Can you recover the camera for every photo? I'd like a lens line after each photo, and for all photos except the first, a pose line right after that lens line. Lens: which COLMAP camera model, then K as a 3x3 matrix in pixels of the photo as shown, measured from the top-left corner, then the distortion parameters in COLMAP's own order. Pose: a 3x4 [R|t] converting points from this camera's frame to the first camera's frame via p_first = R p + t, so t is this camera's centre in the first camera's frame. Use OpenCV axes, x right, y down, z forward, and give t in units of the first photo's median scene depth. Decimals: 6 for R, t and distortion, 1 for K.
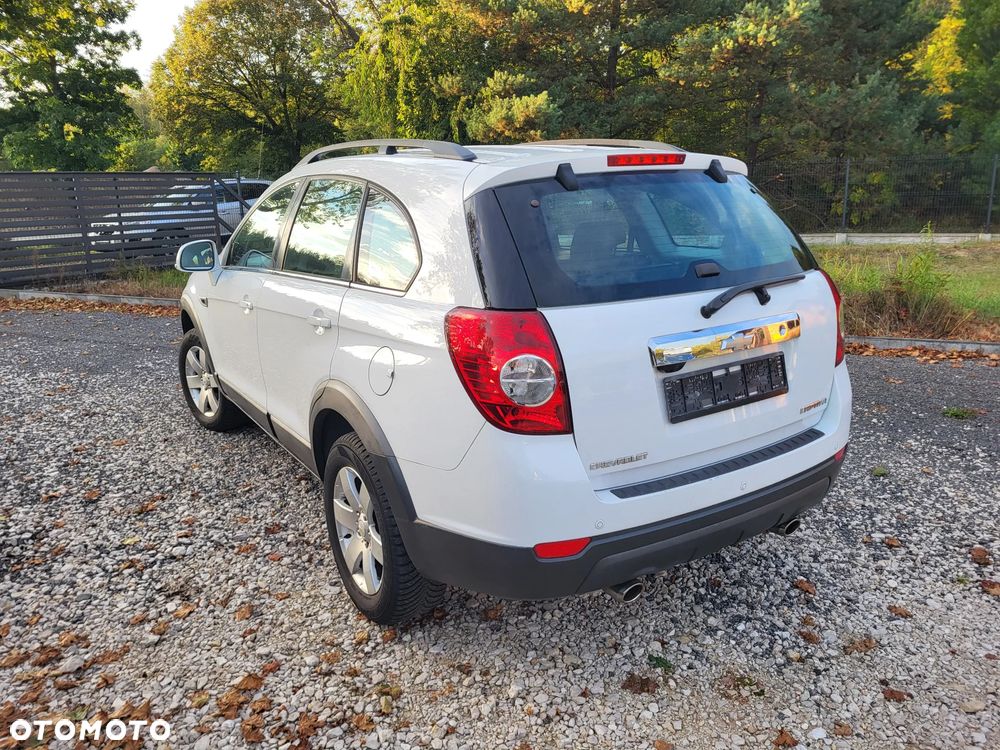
lens RADIAL K [[743.9, 0, 504.1], [0, 743.9, 375.7], [0, 0, 1]] dist [0.054441, -0.045199]
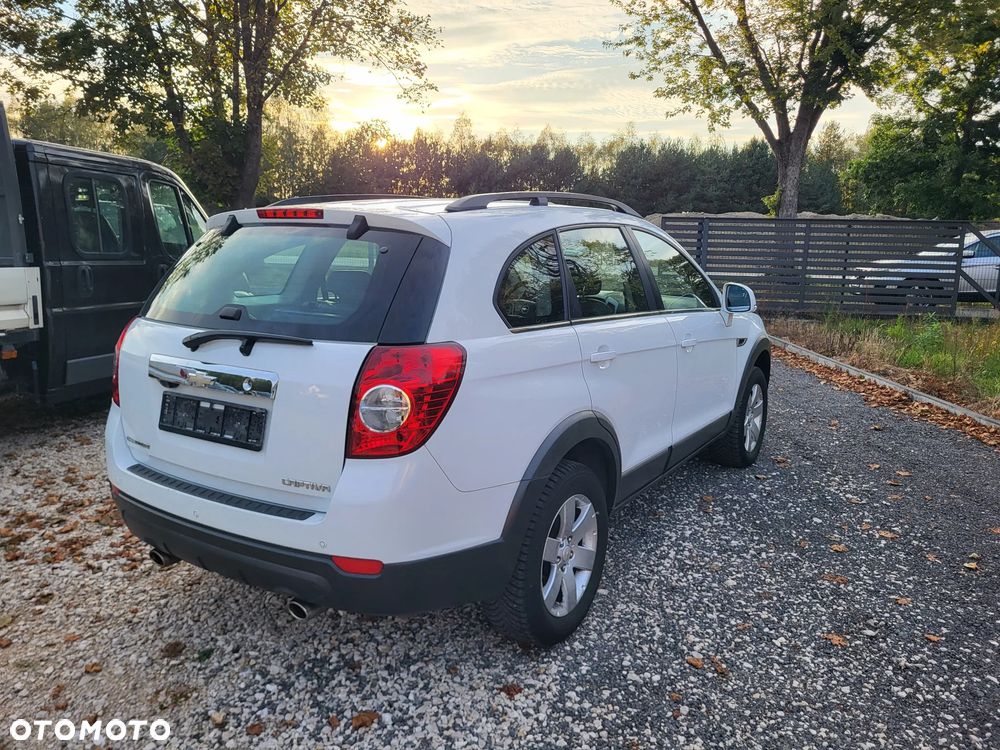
lens RADIAL K [[755.6, 0, 501.6], [0, 755.6, 375.6], [0, 0, 1]] dist [0.049559, -0.042637]
pose [[0.428425, 0.201998, -0.880709, 1.042367], [-0.254463, 0.962215, 0.096908, -0.190732], [0.867007, 0.182590, 0.463638, 0.614583]]
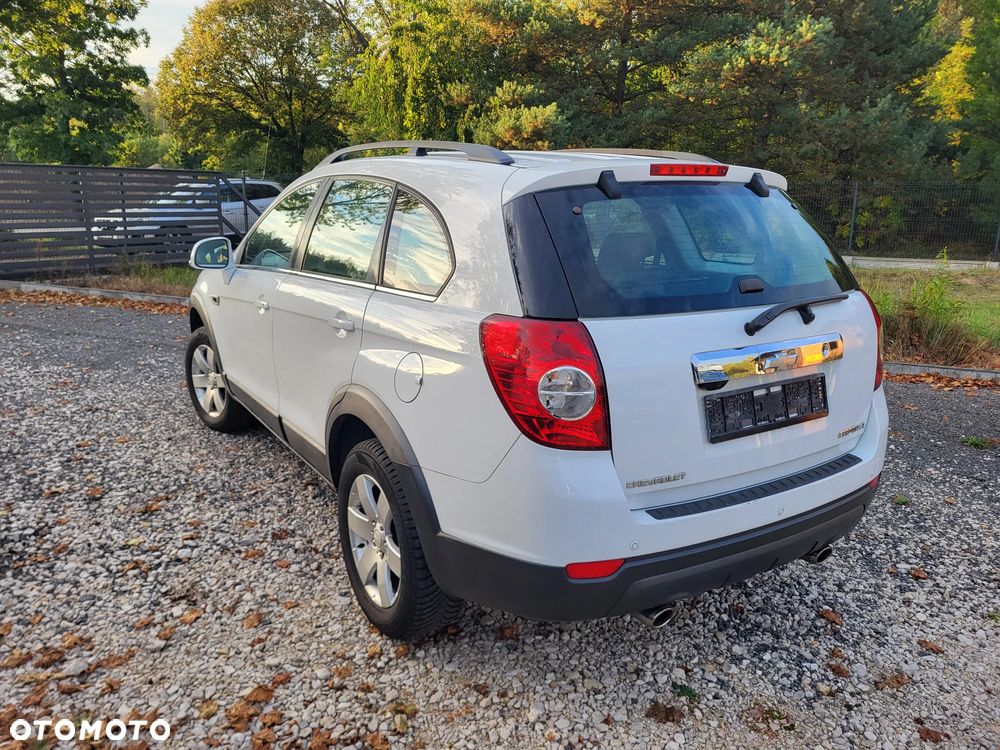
lens RADIAL K [[747.5, 0, 494.1], [0, 747.5, 377.5], [0, 0, 1]] dist [0.050556, -0.044310]
pose [[0.999264, 0.038135, -0.004046, -0.037611], [-0.038179, 0.999205, -0.011502, 0.000609], [0.003604, 0.011648, 0.999926, 0.020239]]
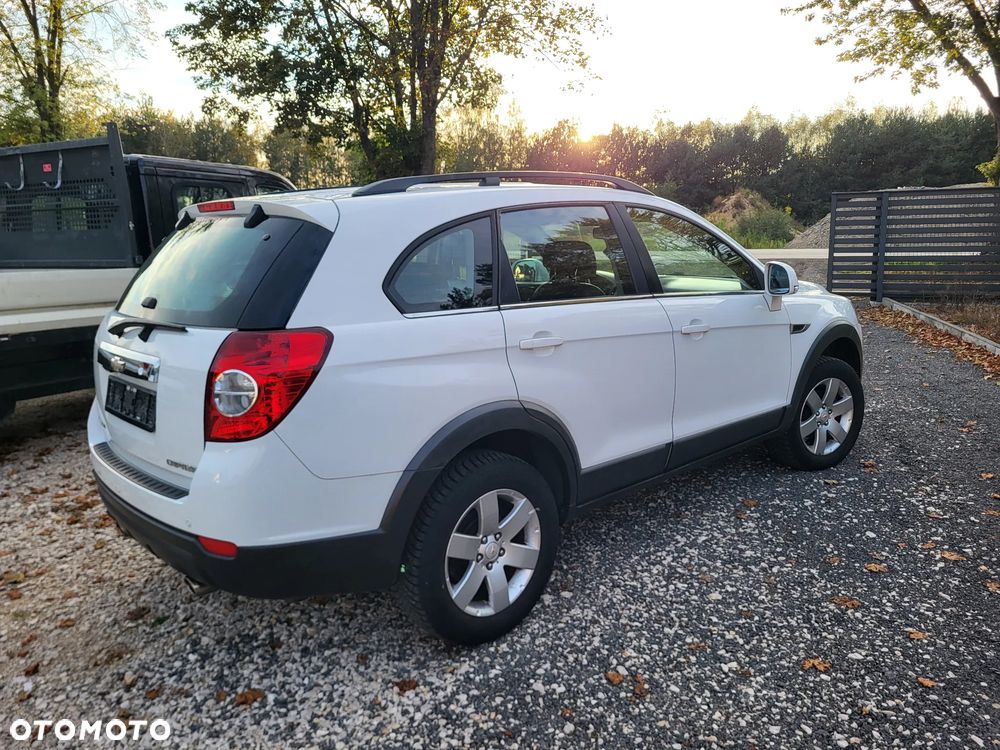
lens RADIAL K [[756.2, 0, 499.6], [0, 756.2, 370.7], [0, 0, 1]] dist [0.047965, -0.042791]
pose [[0.179752, 0.206460, -0.961802, 1.111339], [-0.225223, 0.960394, 0.164065, -0.258946], [0.957582, 0.187129, 0.219132, 0.930012]]
